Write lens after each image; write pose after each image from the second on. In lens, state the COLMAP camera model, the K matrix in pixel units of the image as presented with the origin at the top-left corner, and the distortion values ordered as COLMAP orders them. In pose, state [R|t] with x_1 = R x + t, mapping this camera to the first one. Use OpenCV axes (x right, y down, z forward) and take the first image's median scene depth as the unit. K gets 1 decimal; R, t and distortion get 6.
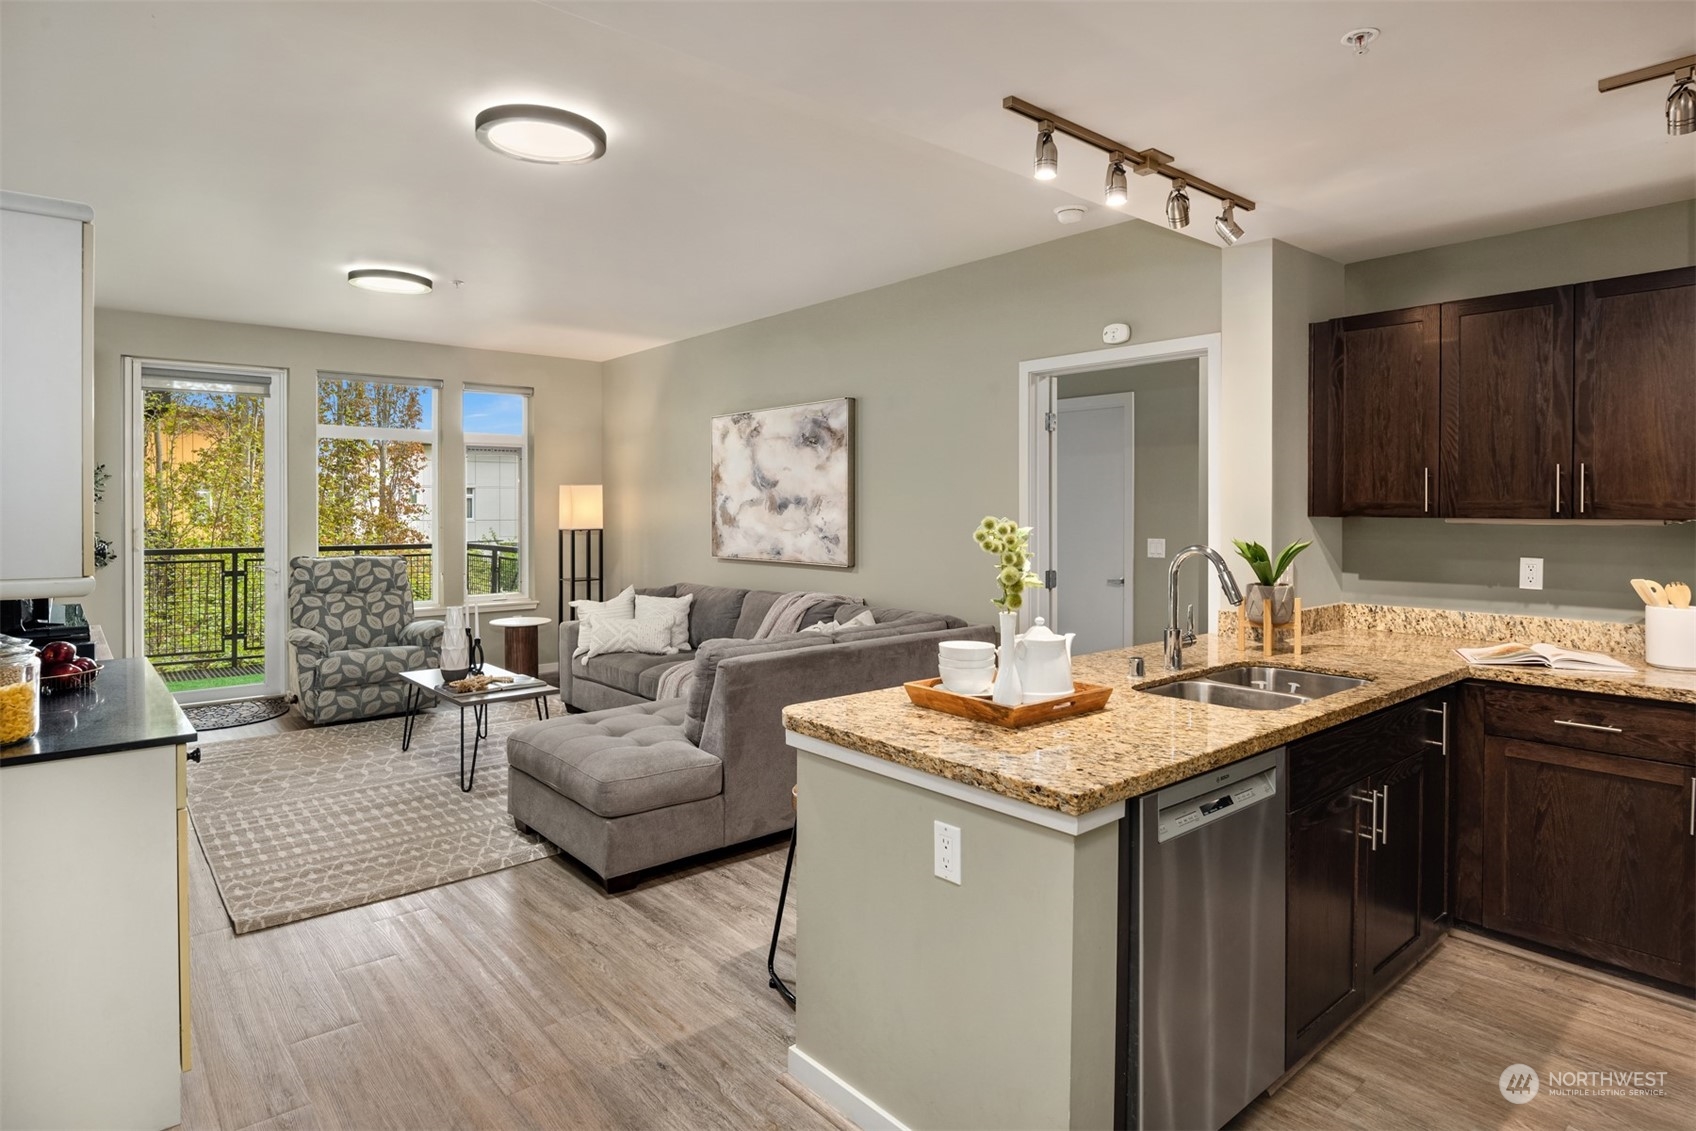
lens RADIAL K [[946.3, 0, 822.6], [0, 946.3, 522.8], [0, 0, 1]] dist [0.000429, -0.008520]
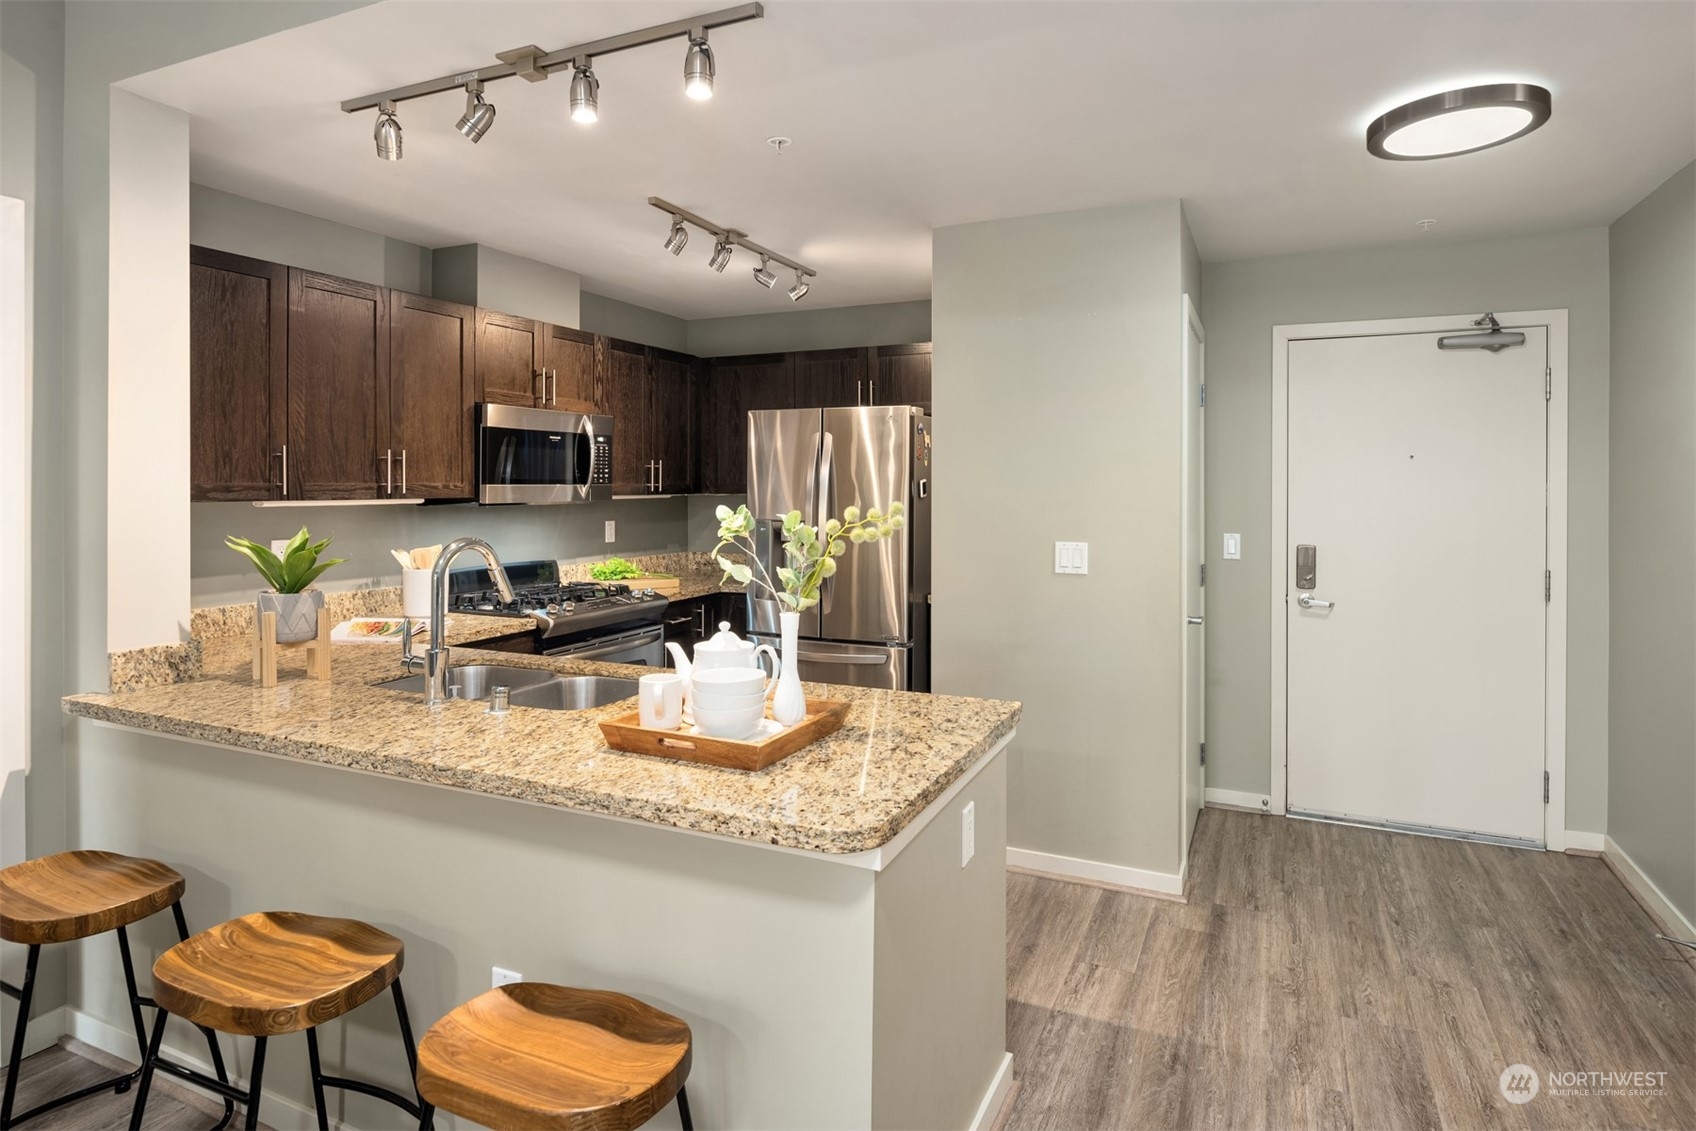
lens RADIAL K [[946.3, 0, 859.8], [0, 946.3, 476.0], [0, 0, 1]] dist [0.000429, -0.008520]
pose [[-0.458376, 0.010940, 0.888691, -0.397349], [0.018497, 0.999825, -0.002768, -0.015981], [-0.888566, 0.015169, -0.458498, 0.896119]]
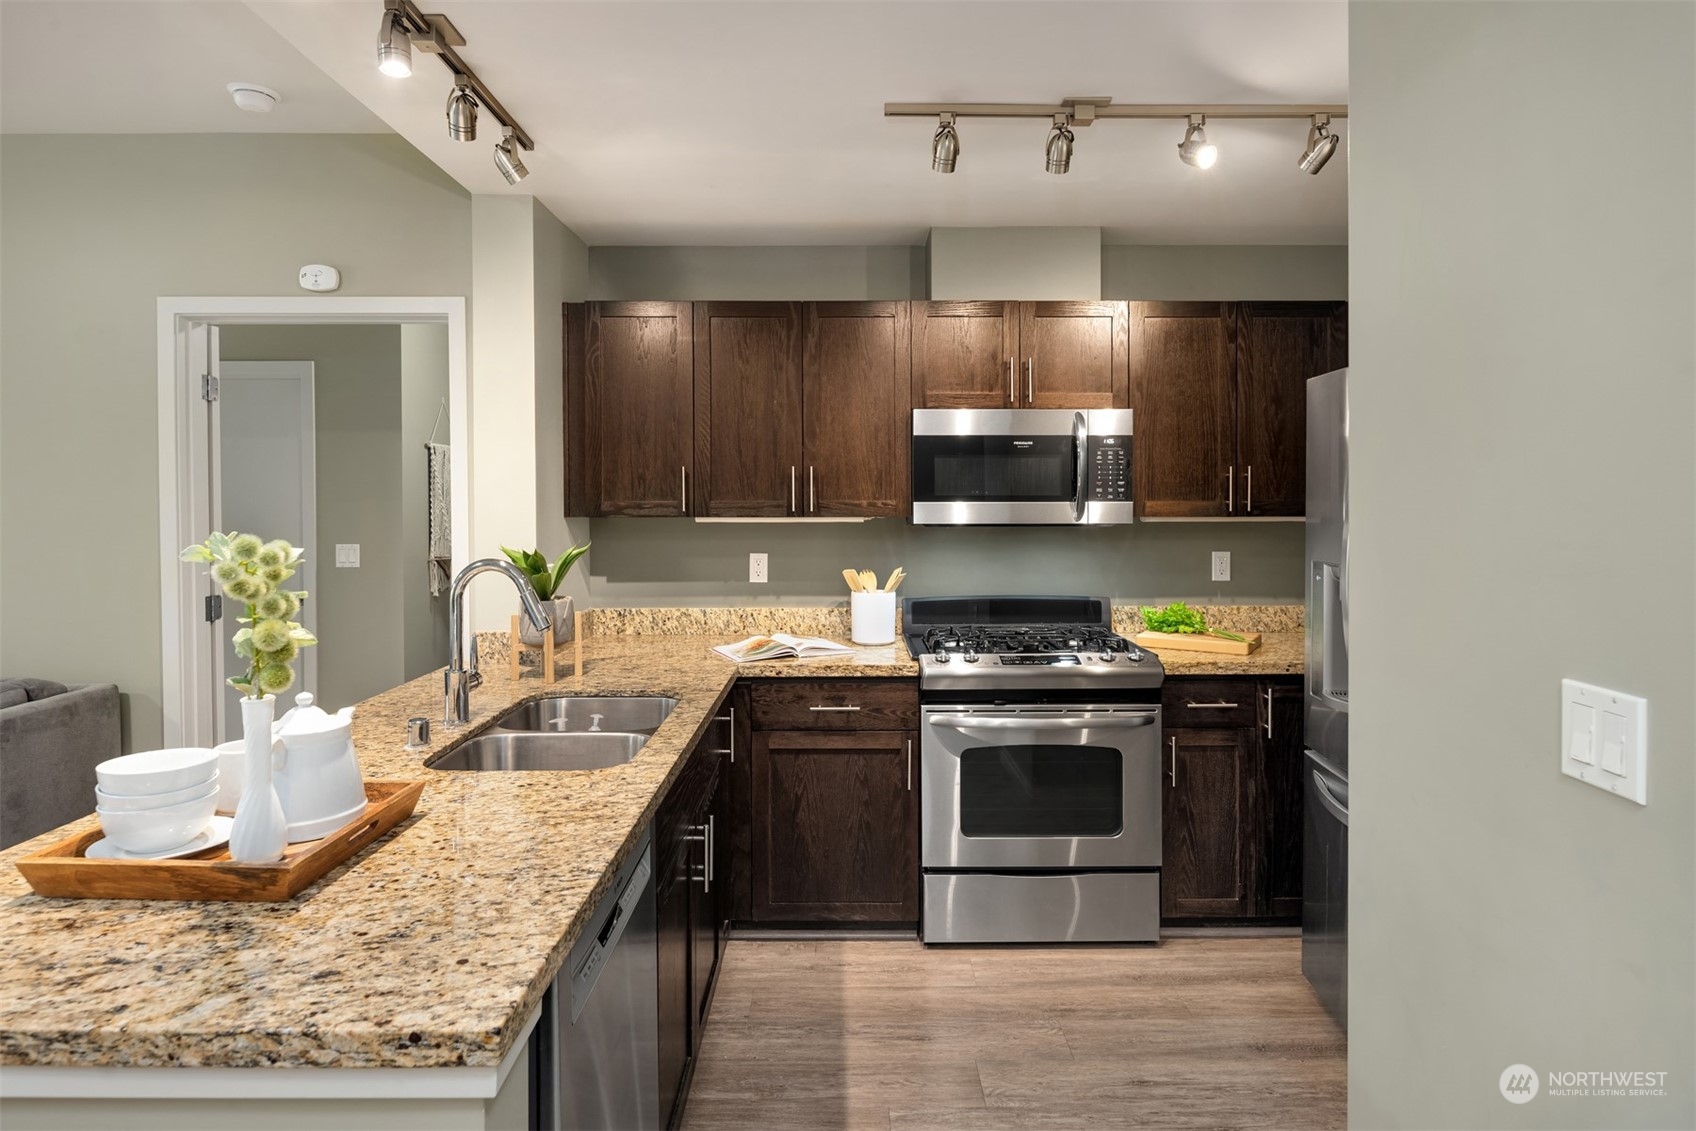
lens RADIAL K [[946.3, 0, 854.1], [0, 946.3, 514.3], [0, 0, 1]] dist [0.000429, -0.008520]
pose [[0.625114, -0.011692, 0.780446, -0.017849], [0.014308, 0.999891, 0.003520, -0.009327], [-0.780402, 0.008966, 0.625213, 0.238790]]
